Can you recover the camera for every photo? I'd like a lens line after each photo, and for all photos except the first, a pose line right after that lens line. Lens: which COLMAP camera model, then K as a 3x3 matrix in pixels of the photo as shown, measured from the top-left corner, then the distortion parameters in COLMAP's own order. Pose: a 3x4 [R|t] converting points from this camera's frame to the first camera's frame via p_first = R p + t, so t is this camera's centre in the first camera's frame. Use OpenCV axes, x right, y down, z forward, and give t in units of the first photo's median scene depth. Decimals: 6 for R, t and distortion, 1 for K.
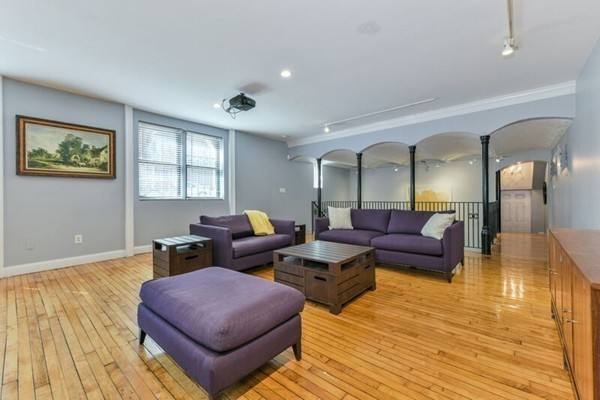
lens RADIAL K [[248.2, 0, 305.4], [0, 248.2, 198.6], [0, 0, 1]] dist [0.013747, -0.000250]
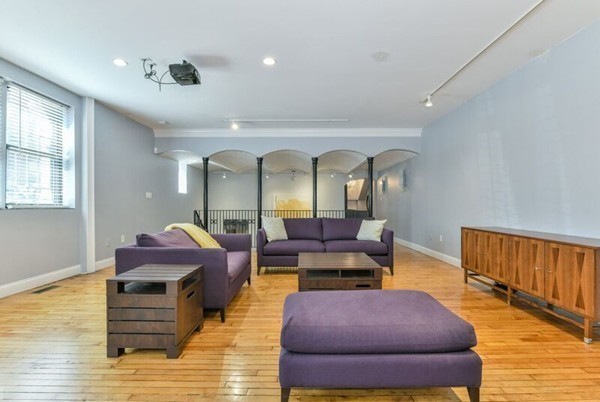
lens RADIAL K [[282.7, 0, 300.6], [0, 282.7, 204.9], [0, 0, 1]] dist [0.002750, -0.000189]
pose [[0.772810, 0.007925, 0.634587, -0.373640], [-0.004458, 0.999965, -0.007059, -0.000900], [-0.634621, 0.002626, 0.772819, 0.110926]]
